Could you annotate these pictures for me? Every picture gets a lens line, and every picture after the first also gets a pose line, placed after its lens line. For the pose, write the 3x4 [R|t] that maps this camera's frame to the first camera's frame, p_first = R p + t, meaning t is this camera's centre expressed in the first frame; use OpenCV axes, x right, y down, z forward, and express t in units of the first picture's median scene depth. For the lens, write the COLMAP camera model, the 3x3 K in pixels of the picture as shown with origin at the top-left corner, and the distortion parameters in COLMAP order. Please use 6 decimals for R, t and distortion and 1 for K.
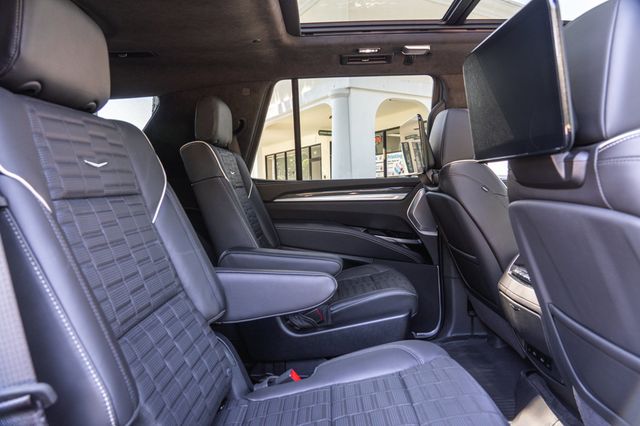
lens RADIAL K [[417.4, 0, 302.3], [0, 417.4, 212.2], [0, 0, 1]] dist [-0.010480, 0.006469]
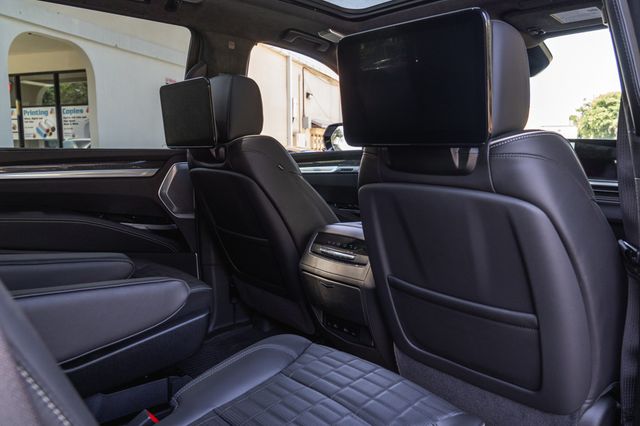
lens RADIAL K [[500.1, 0, 322.7], [0, 500.1, 211.1], [0, 0, 1]] dist [-0.015918, 0.003343]
pose [[0.723408, -0.050623, 0.688562, -0.263087], [0.015538, 0.998249, 0.057067, -0.018040], [-0.690246, -0.030584, 0.722928, 0.097592]]
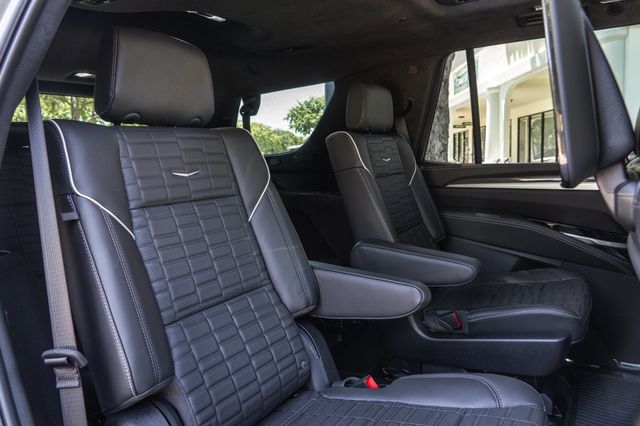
lens RADIAL K [[438.0, 0, 321.1], [0, 438.0, 211.6], [0, 0, 1]] dist [-0.014781, 0.005029]
pose [[0.872427, 0.057731, -0.485322, 0.236238], [-0.023348, 0.996788, 0.076601, -0.057275], [0.488186, -0.055497, 0.870973, 0.043546]]
